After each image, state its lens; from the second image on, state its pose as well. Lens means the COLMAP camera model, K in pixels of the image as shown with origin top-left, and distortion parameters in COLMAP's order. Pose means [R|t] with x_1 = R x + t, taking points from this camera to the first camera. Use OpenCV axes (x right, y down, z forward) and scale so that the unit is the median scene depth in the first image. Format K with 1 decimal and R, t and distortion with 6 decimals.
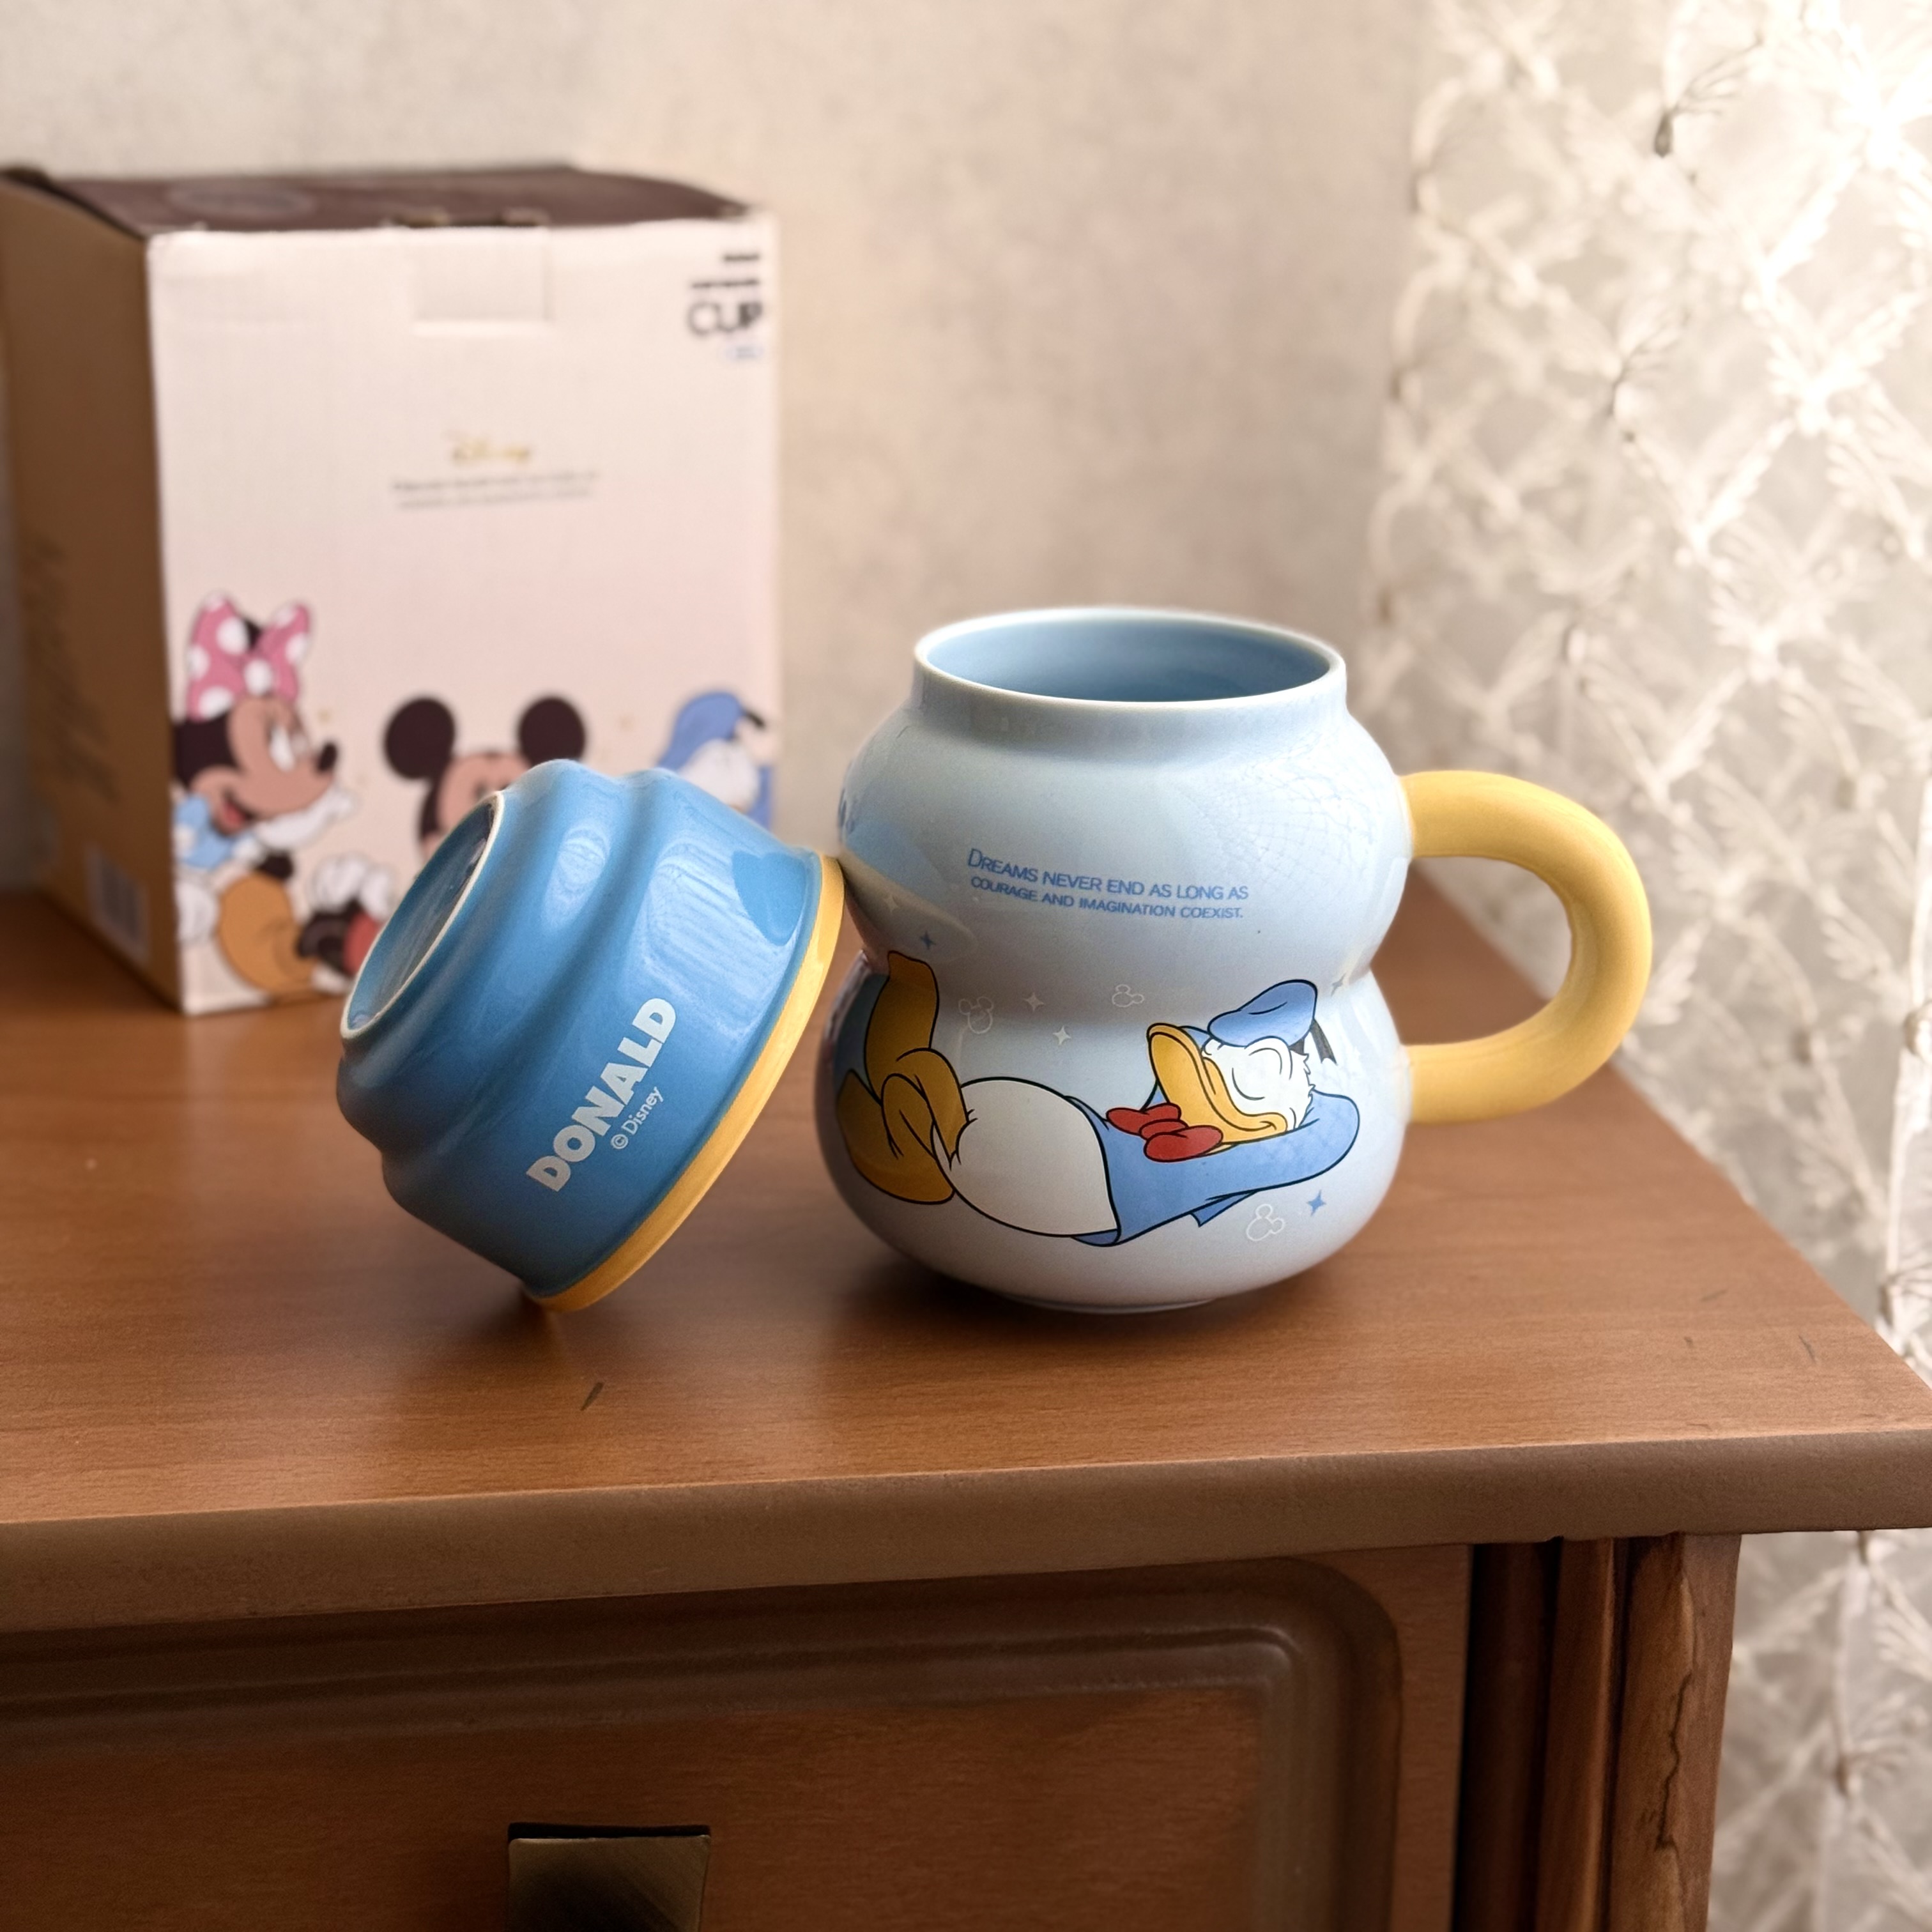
lens RADIAL K [[3695.9, 0, 986.8], [0, 3695.9, 957.5], [0, 0, 1]] dist [0.167176, -0.172400]
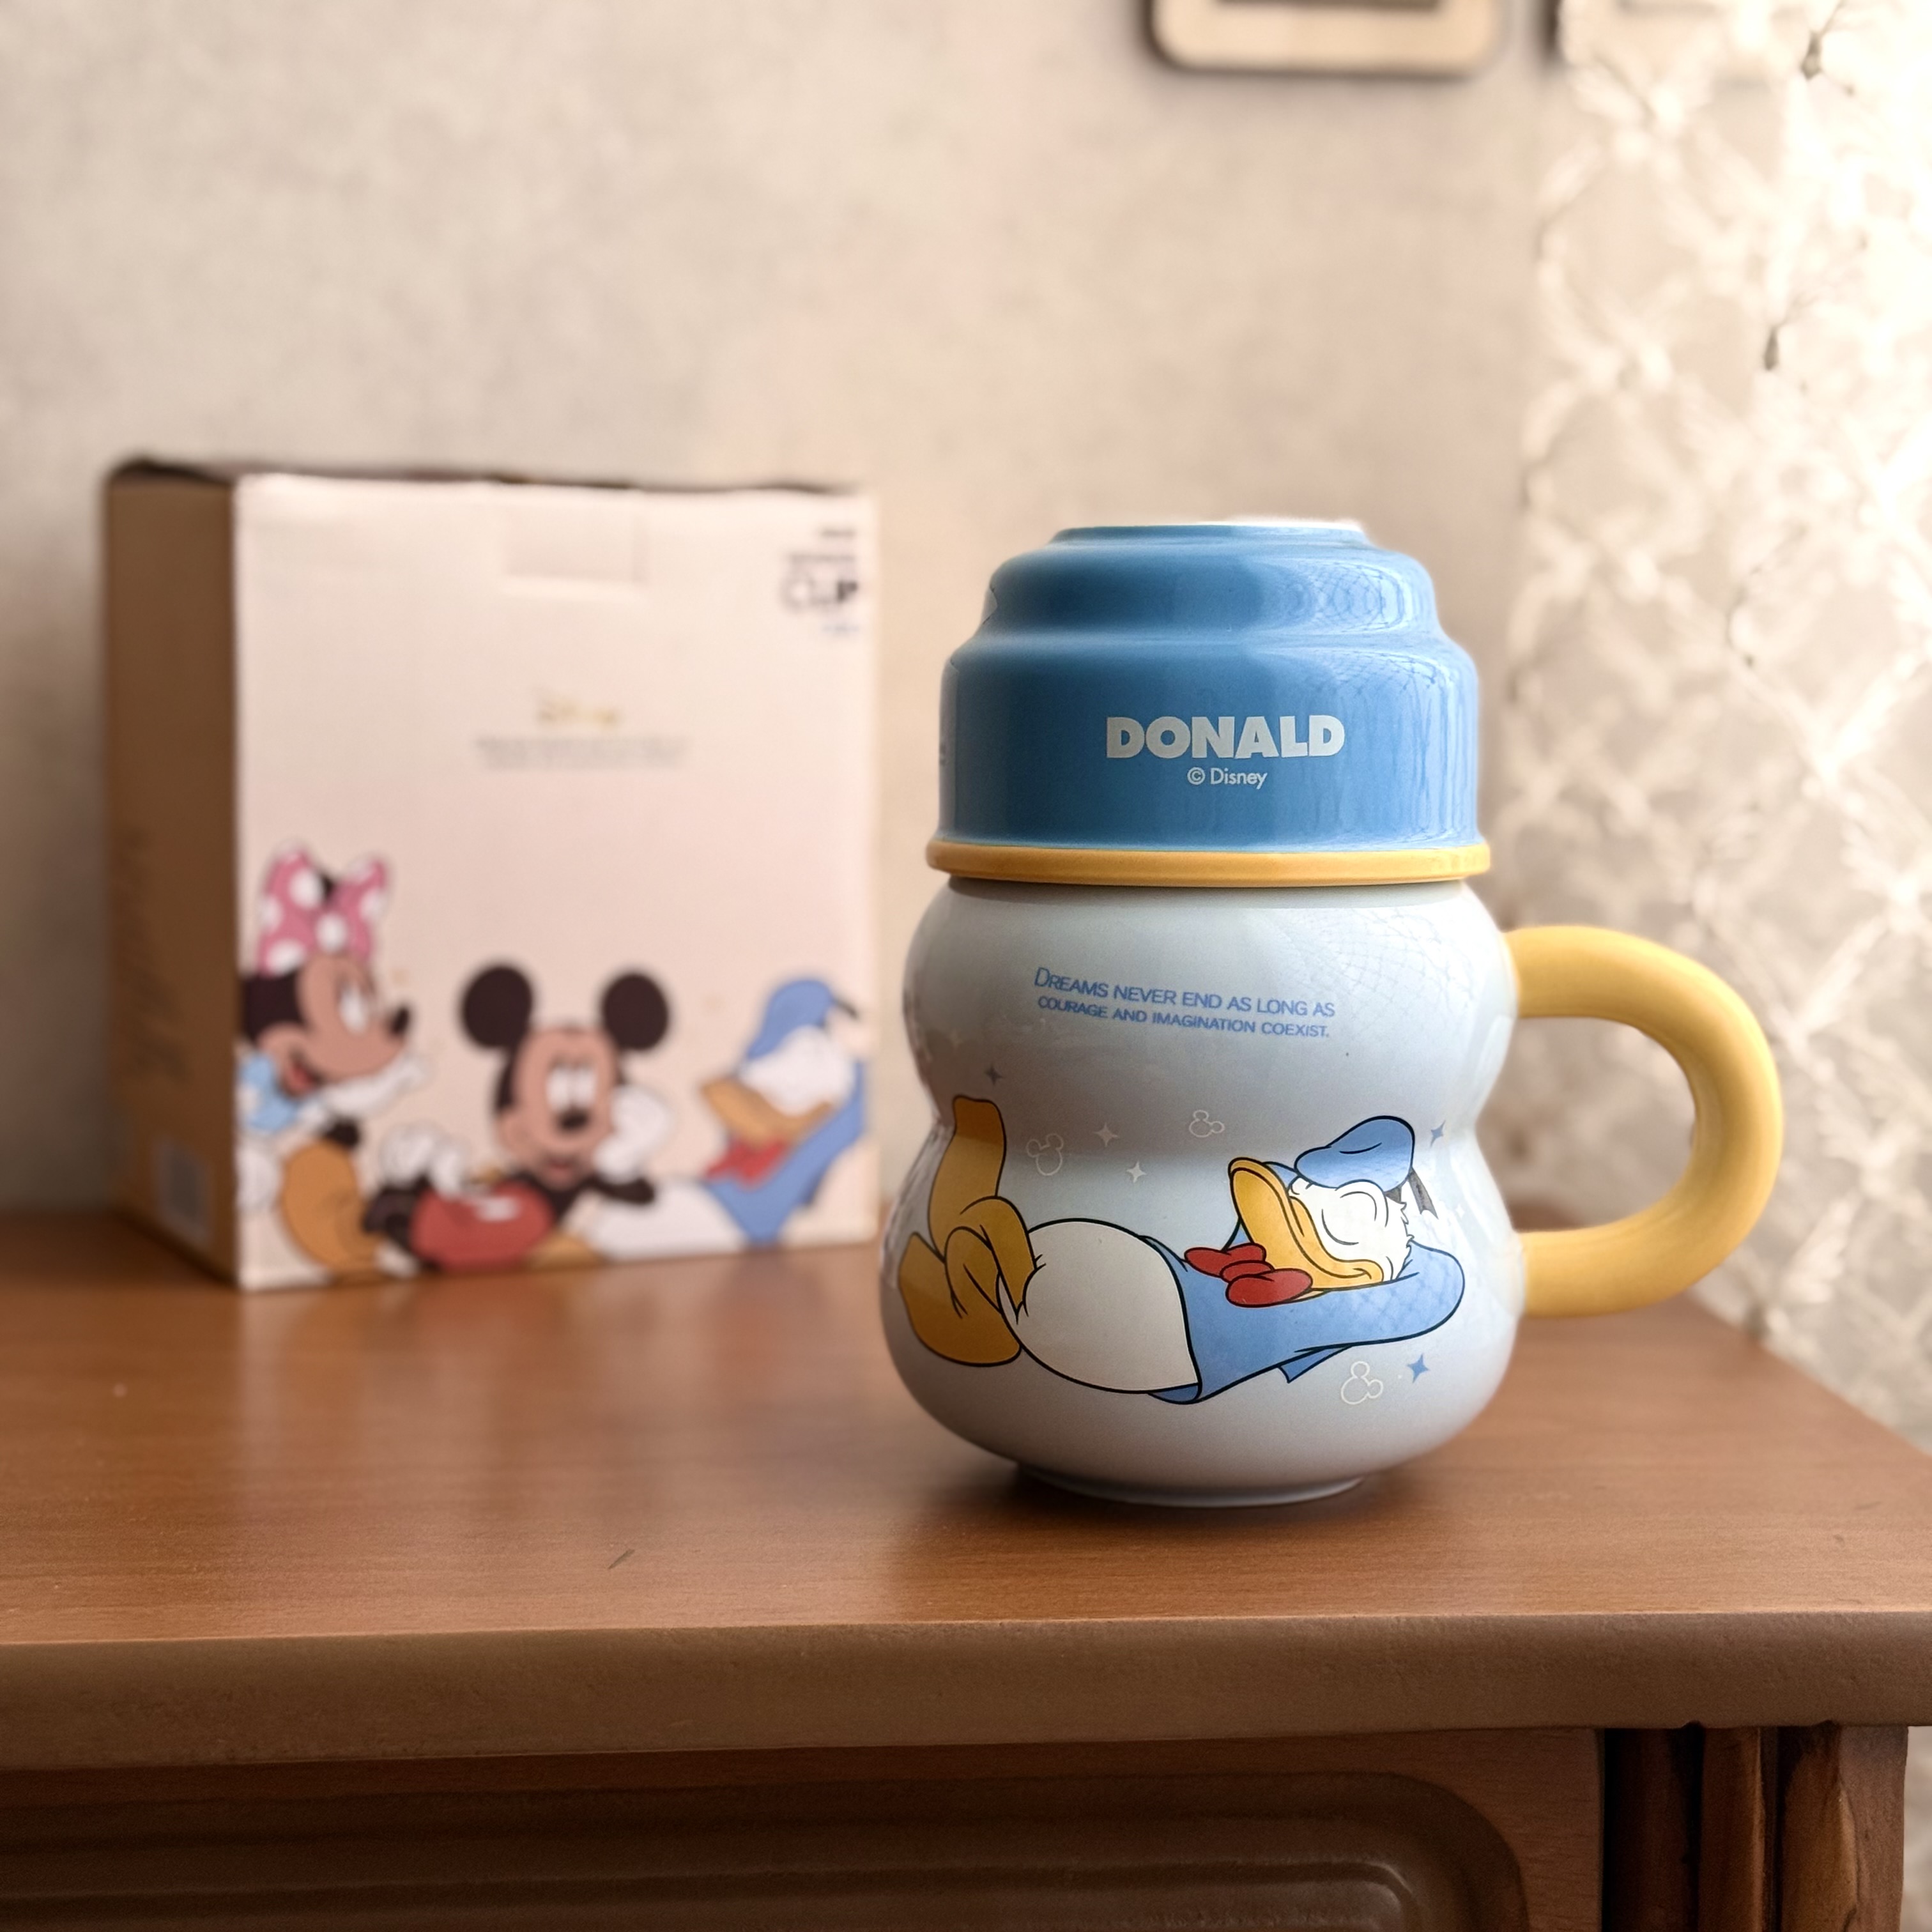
lens RADIAL K [[3695.9, 0, 986.8], [0, 3695.9, 957.5], [0, 0, 1]] dist [0.167176, -0.172400]
pose [[0.998685, -0.002662, -0.051194, 0.030384], [-0.007493, 0.980347, -0.197138, 0.151212], [0.050713, 0.197262, 0.979038, 0.078739]]
